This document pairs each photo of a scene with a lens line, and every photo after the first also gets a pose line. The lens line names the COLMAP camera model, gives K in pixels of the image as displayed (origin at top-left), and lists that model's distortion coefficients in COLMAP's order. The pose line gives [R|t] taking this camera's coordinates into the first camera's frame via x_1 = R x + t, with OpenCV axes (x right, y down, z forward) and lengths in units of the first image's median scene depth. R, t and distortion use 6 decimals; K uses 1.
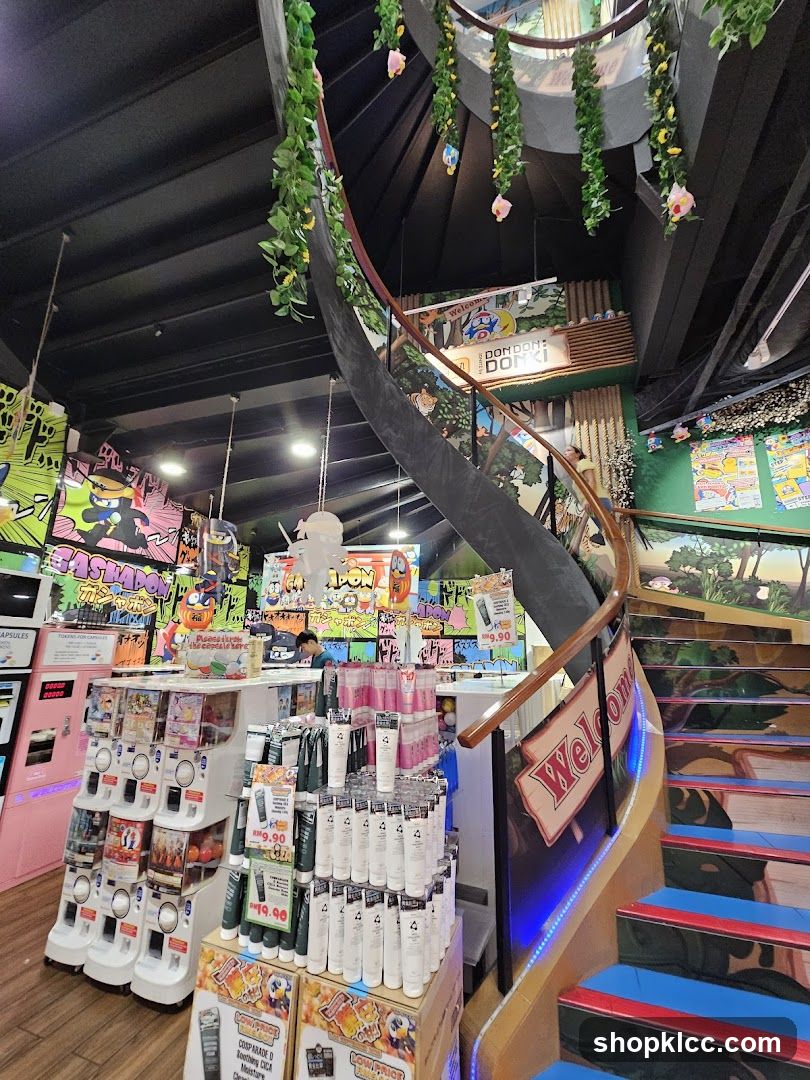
lens RADIAL K [[435.1, 0, 402.8], [0, 435.1, 536.8], [0, 0, 1]] dist [0.010544, 0.000221]
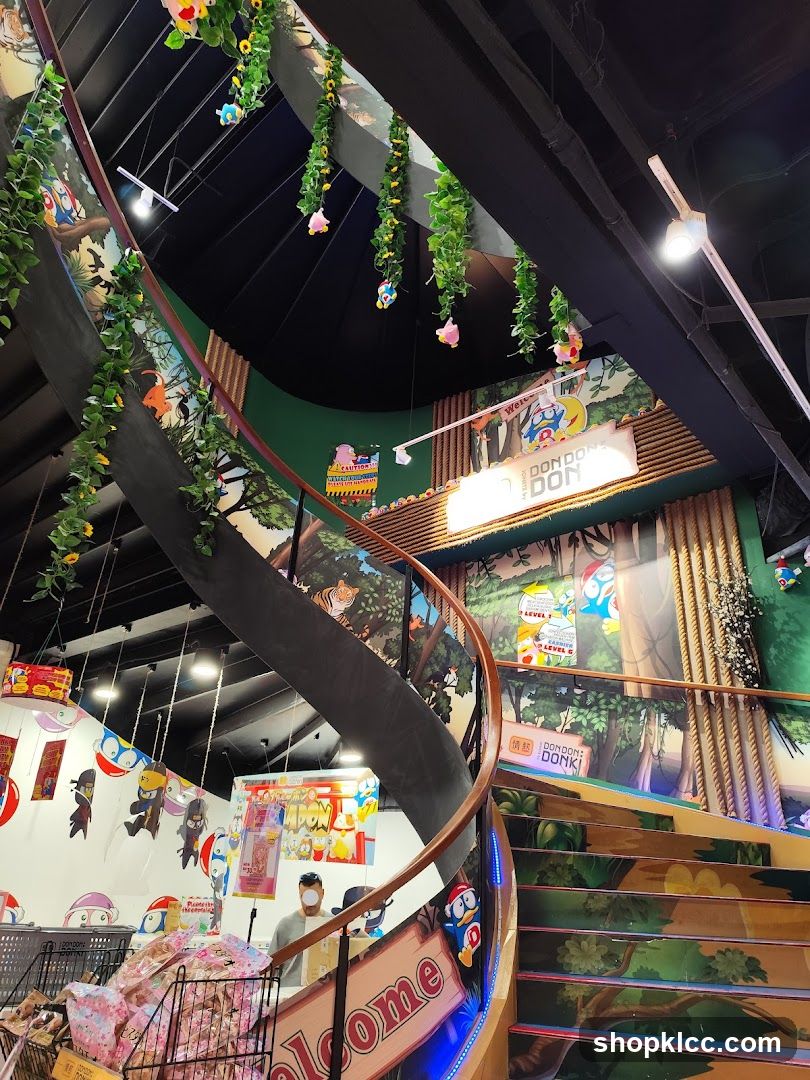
lens RADIAL K [[715.9, 0, 404.8], [0, 715.9, 540.7], [0, 0, 1]] dist [0.022785, -0.012494]
pose [[0.924238, -0.134751, -0.357249, 0.570875], [0.061541, 0.975994, -0.208922, -0.105927], [0.376825, 0.171108, 0.910343, -0.175146]]
